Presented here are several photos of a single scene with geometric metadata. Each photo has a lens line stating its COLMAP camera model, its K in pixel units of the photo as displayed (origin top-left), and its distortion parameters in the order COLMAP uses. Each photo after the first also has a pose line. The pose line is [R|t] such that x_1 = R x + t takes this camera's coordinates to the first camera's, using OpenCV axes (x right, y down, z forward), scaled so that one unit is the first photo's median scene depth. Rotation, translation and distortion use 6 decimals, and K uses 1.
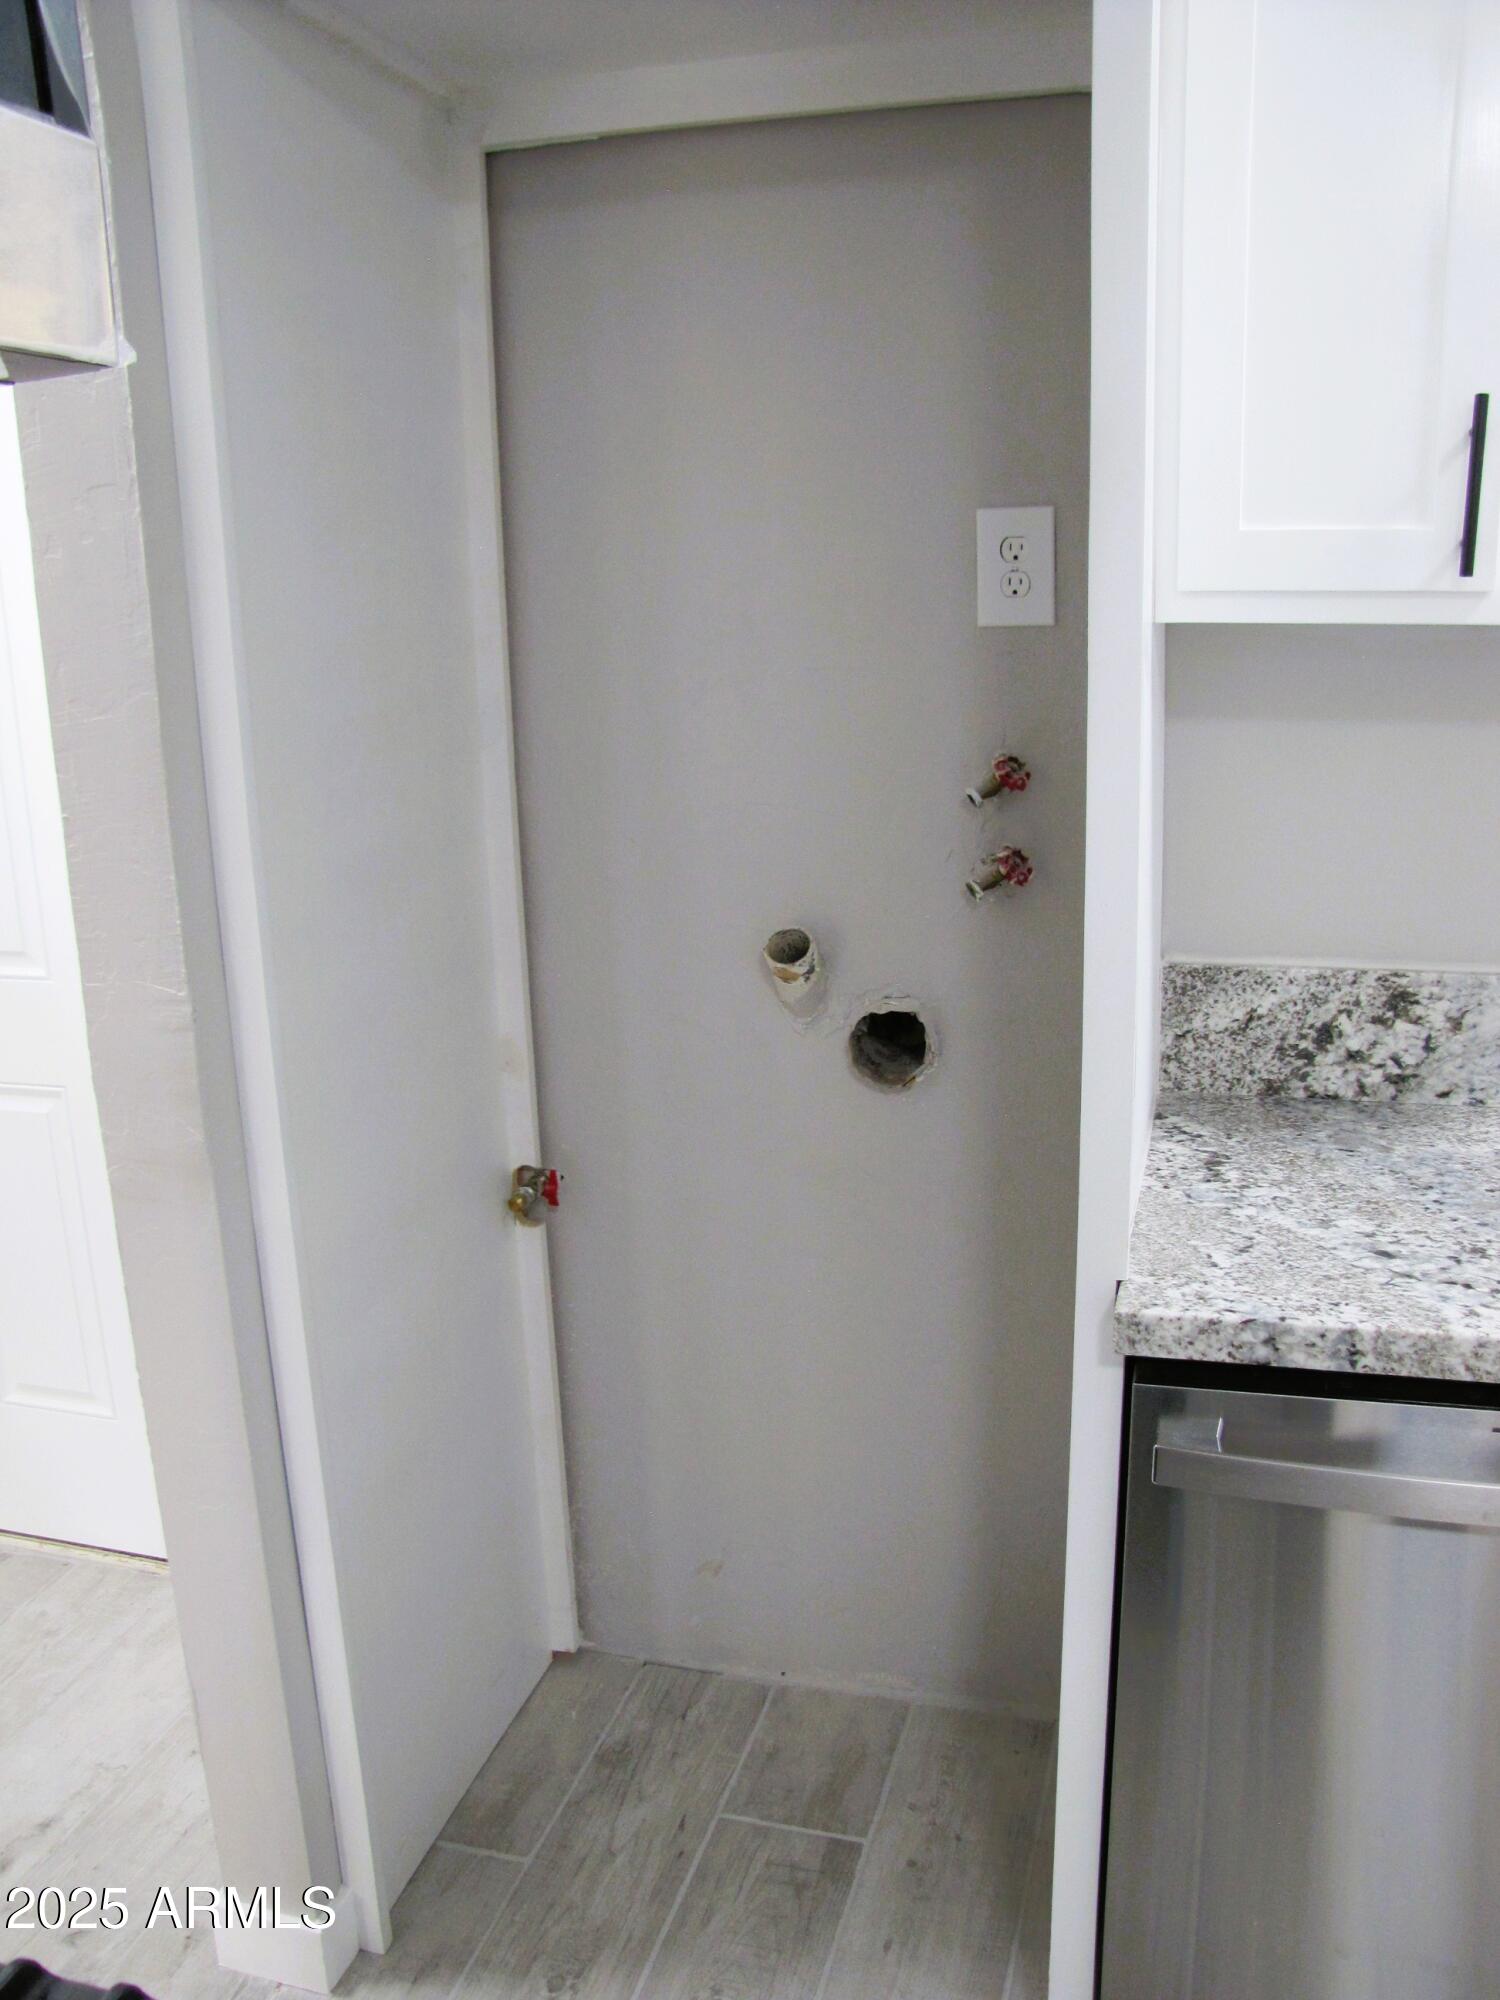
lens RADIAL K [[1685.4, 0, 758.2], [0, 1685.4, 1016.6], [0, 0, 1]] dist [-0.184594, 0.163049]
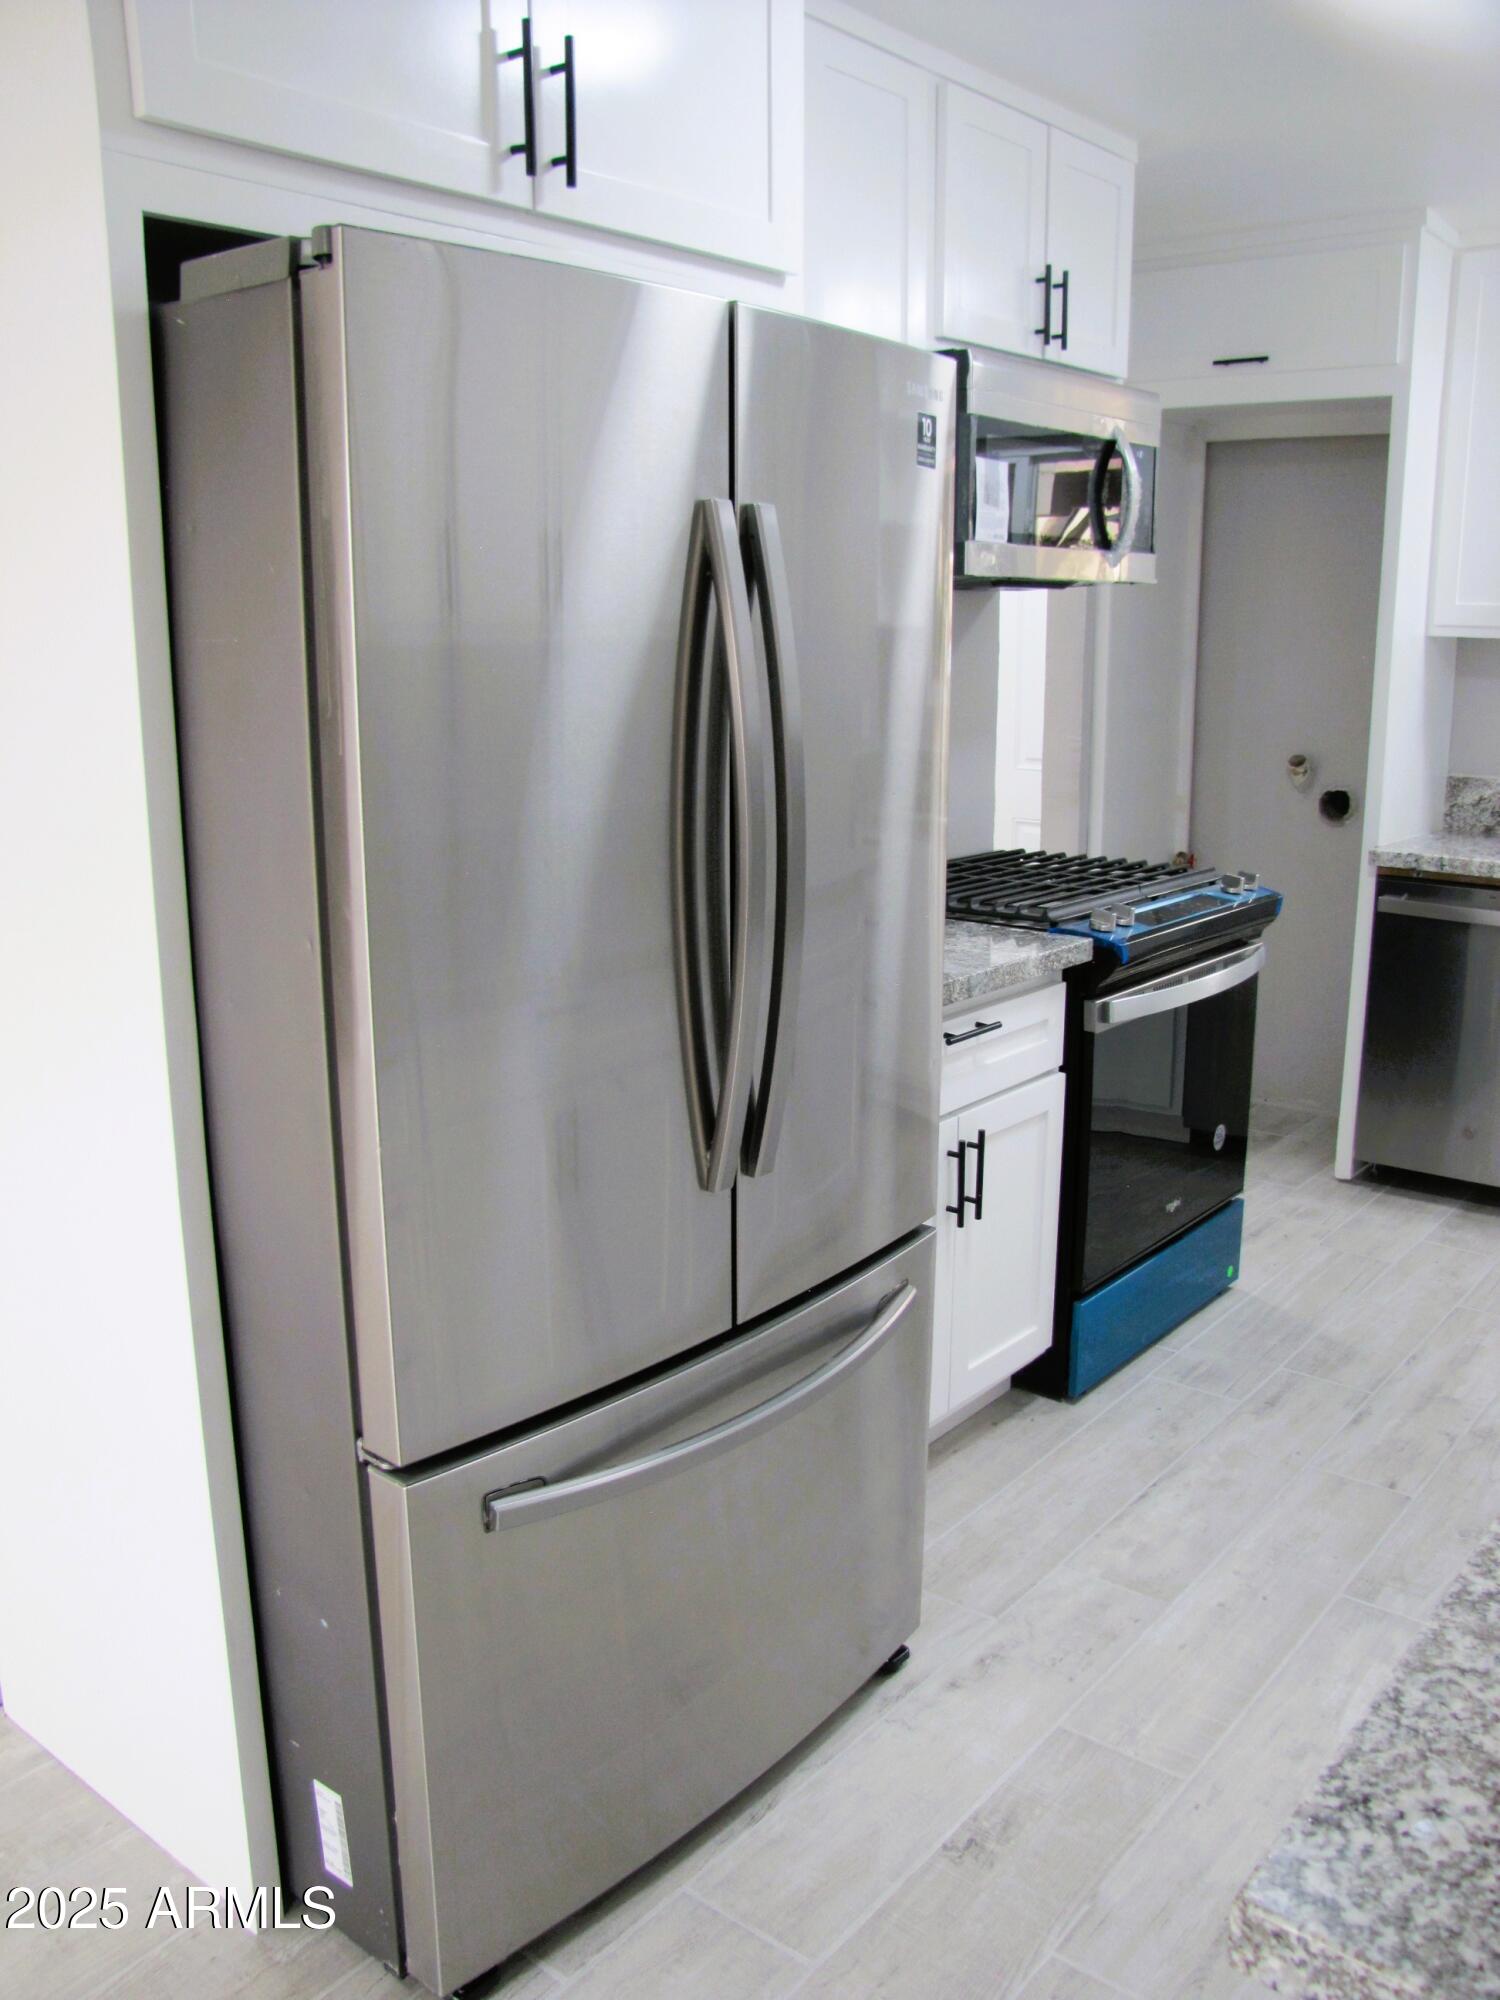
lens RADIAL K [[1685.4, 0, 768.5], [0, 1685.4, 1012.9], [0, 0, 1]] dist [-0.184594, 0.163049]
pose [[0.924908, 0.117129, -0.361700, 0.236923], [-0.120722, 0.992605, 0.012733, 0.420709], [0.360516, 0.031889, 0.932208, -1.665938]]
